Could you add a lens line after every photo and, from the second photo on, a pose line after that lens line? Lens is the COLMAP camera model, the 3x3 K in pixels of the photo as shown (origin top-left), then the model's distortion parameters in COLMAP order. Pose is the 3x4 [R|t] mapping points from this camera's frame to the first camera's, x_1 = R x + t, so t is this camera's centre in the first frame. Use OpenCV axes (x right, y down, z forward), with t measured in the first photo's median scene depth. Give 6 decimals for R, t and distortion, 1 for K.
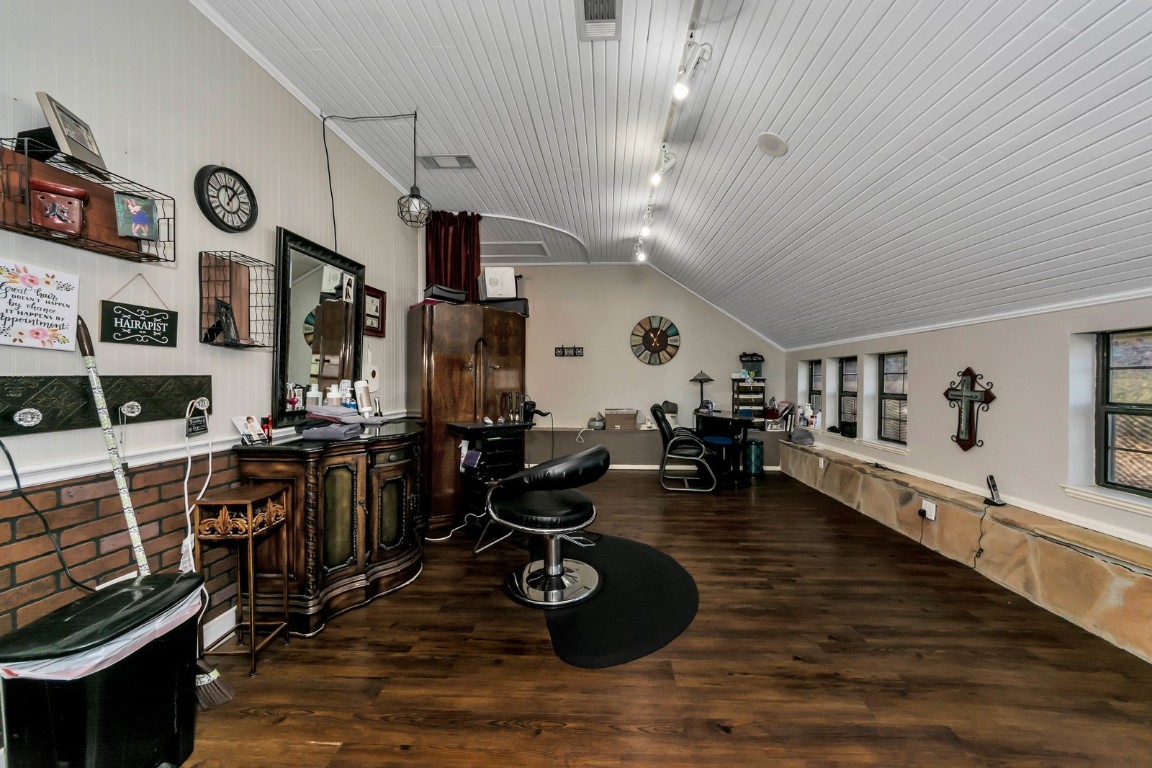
lens RADIAL K [[407.8, 0, 583.7], [0, 407.8, 383.1], [0, 0, 1]] dist [-0.001221, -0.000055]
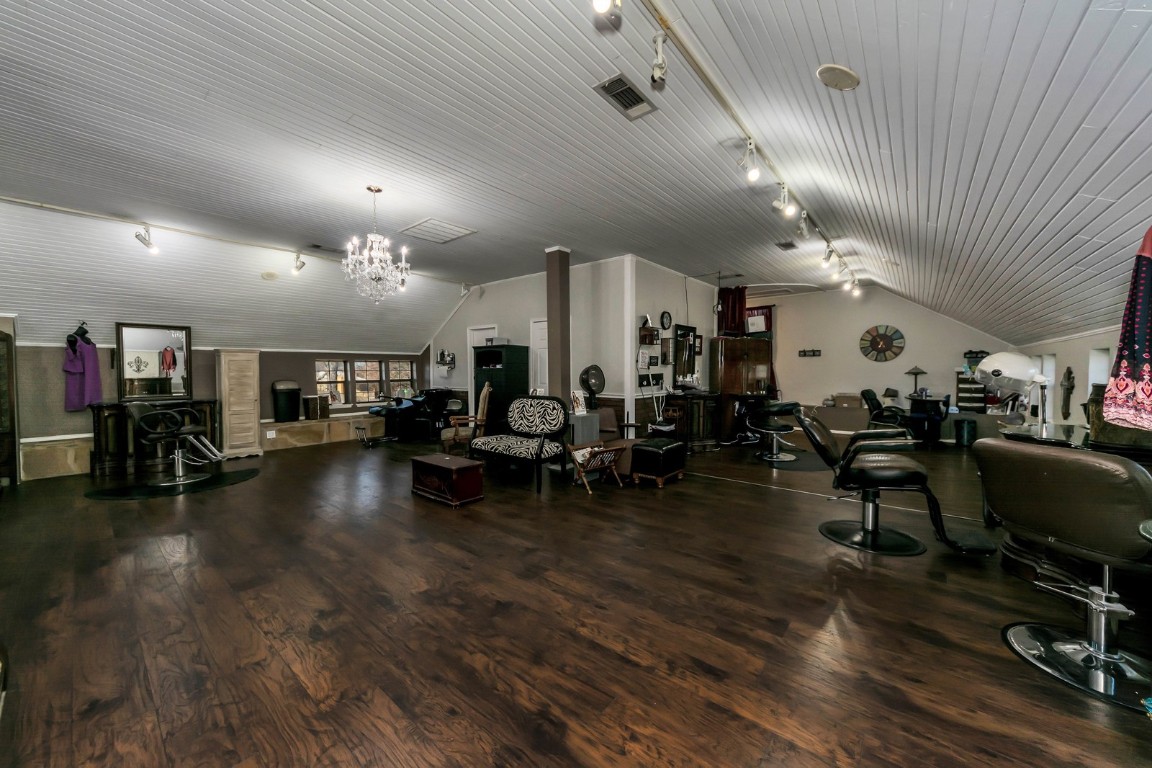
lens RADIAL K [[407.8, 0, 580.8], [0, 407.8, 379.9], [0, 0, 1]] dist [-0.001221, -0.000055]
pose [[0.800165, 0.011709, -0.599666, 0.337885], [0.000230, 0.999803, 0.019828, -0.018139], [0.599780, -0.016003, 0.800005, -1.220857]]
